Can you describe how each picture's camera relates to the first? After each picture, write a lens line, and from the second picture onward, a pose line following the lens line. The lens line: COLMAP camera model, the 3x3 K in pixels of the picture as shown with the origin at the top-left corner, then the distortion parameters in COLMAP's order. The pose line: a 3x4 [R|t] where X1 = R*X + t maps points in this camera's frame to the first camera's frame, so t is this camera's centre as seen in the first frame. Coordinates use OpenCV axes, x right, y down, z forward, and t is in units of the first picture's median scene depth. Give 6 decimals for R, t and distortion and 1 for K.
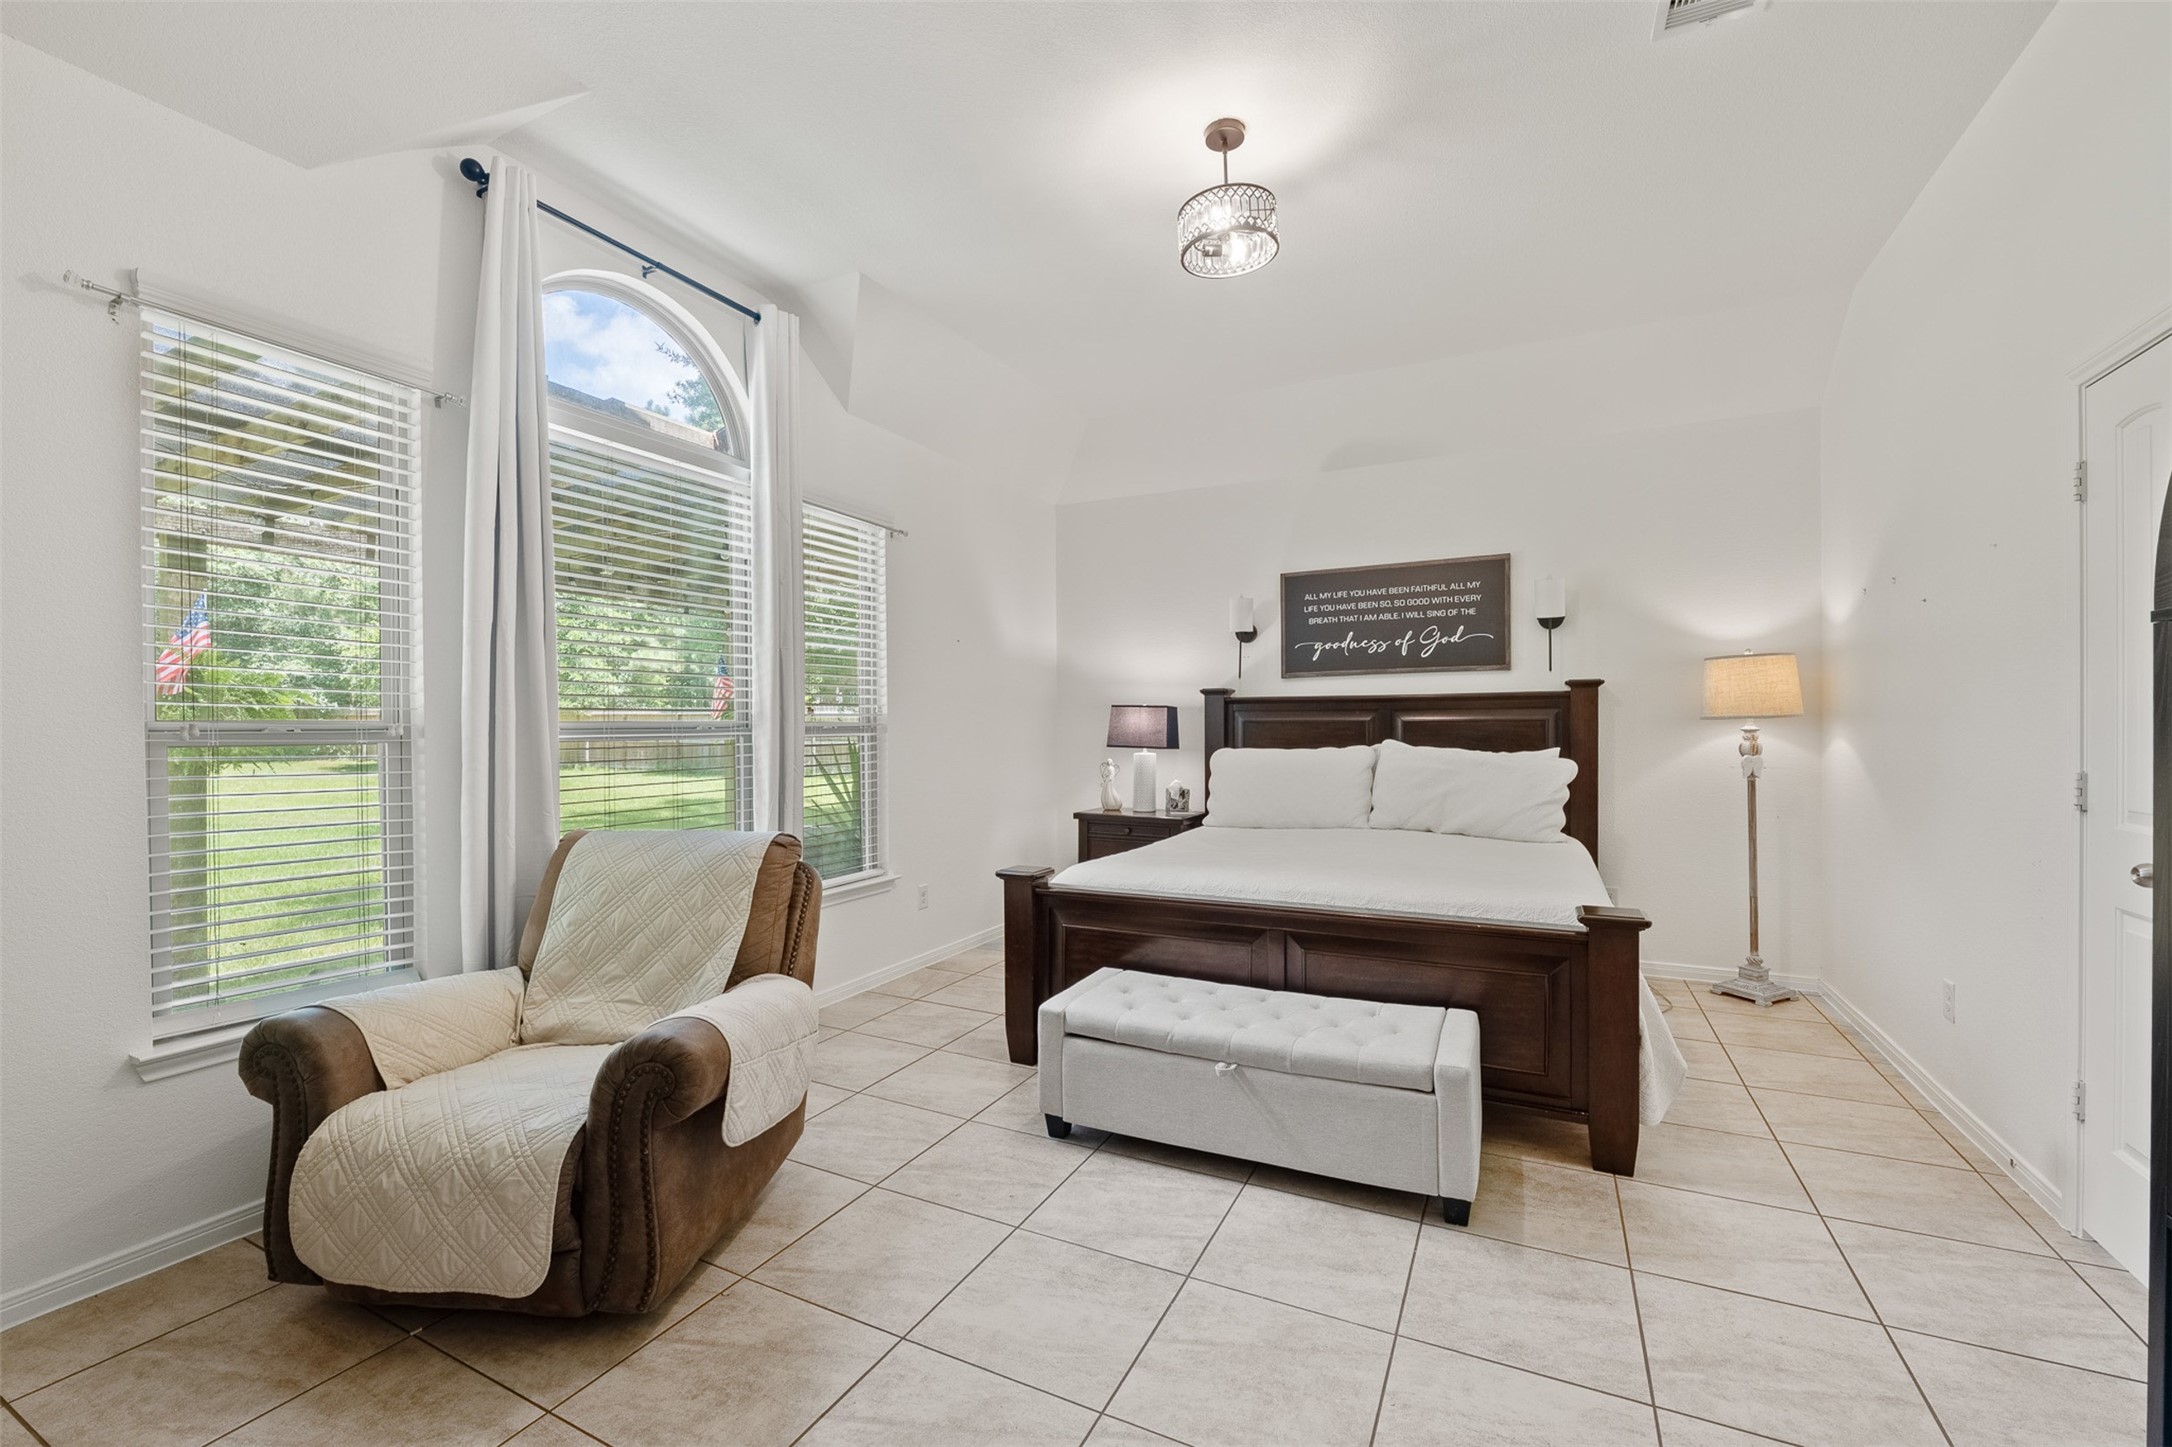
lens RADIAL K [[891.9, 0, 1102.1], [0, 891.9, 729.0], [0, 0, 1]] dist [-0.009334, -0.000071]
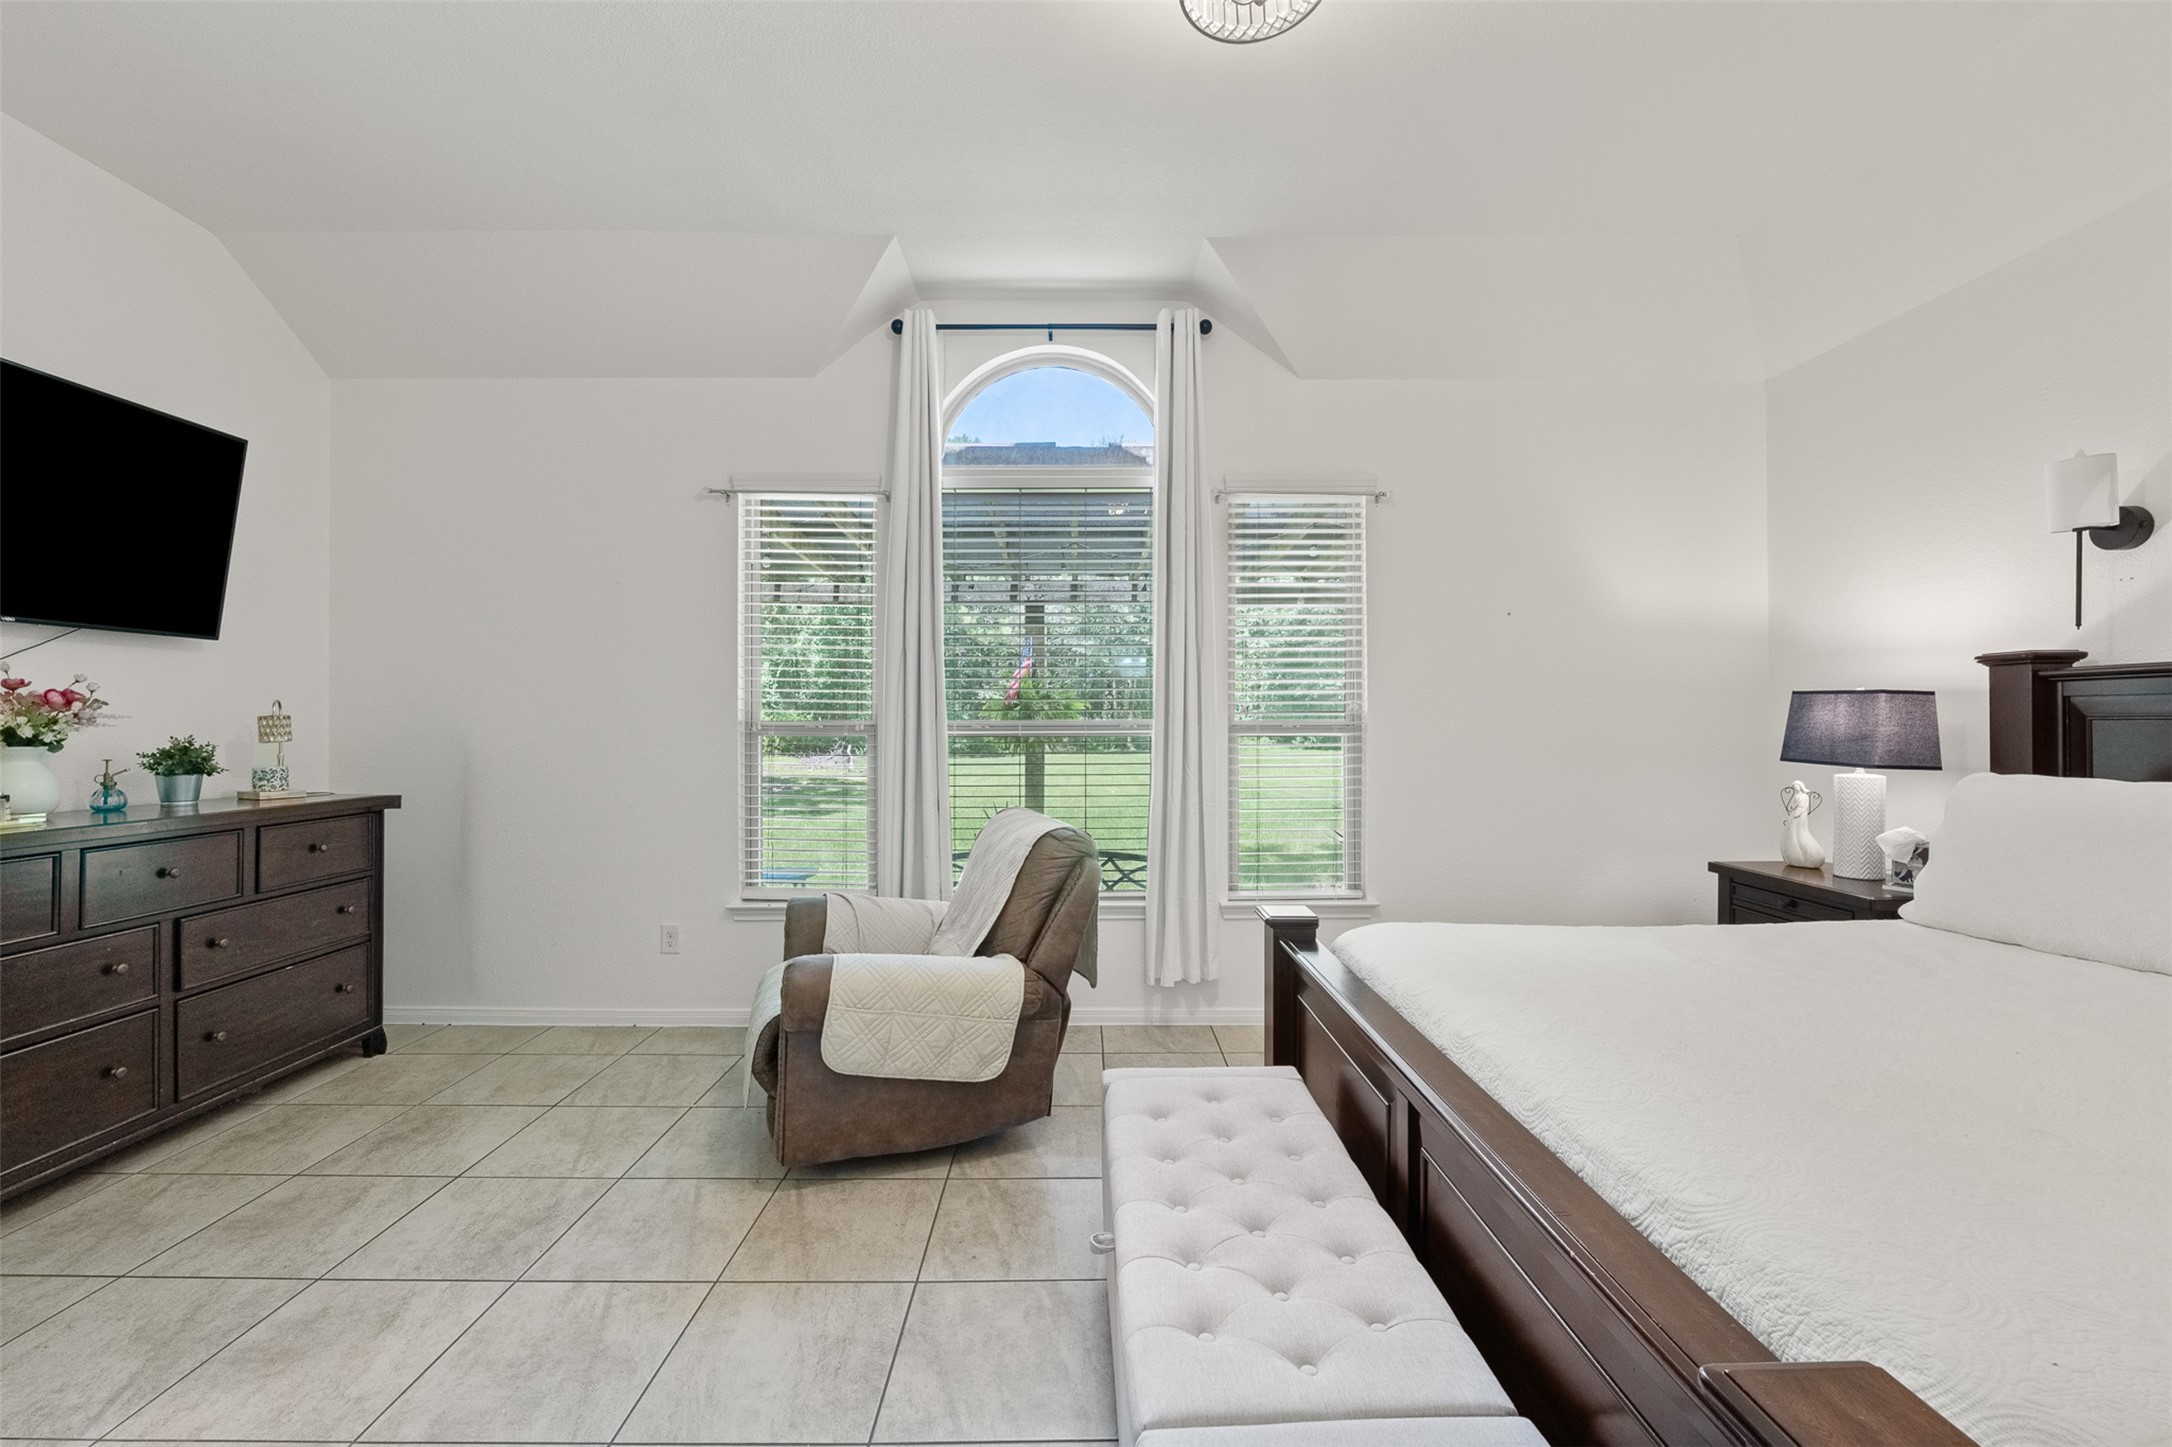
lens RADIAL K [[891.9, 0, 1091.7], [0, 891.9, 718.4], [0, 0, 1]] dist [-0.009334, -0.000071]
pose [[0.444904, 0.000364, -0.895578, 0.340881], [-0.003074, 0.999995, -0.001121, -0.006486], [0.895573, 0.003252, 0.444903, 0.322766]]
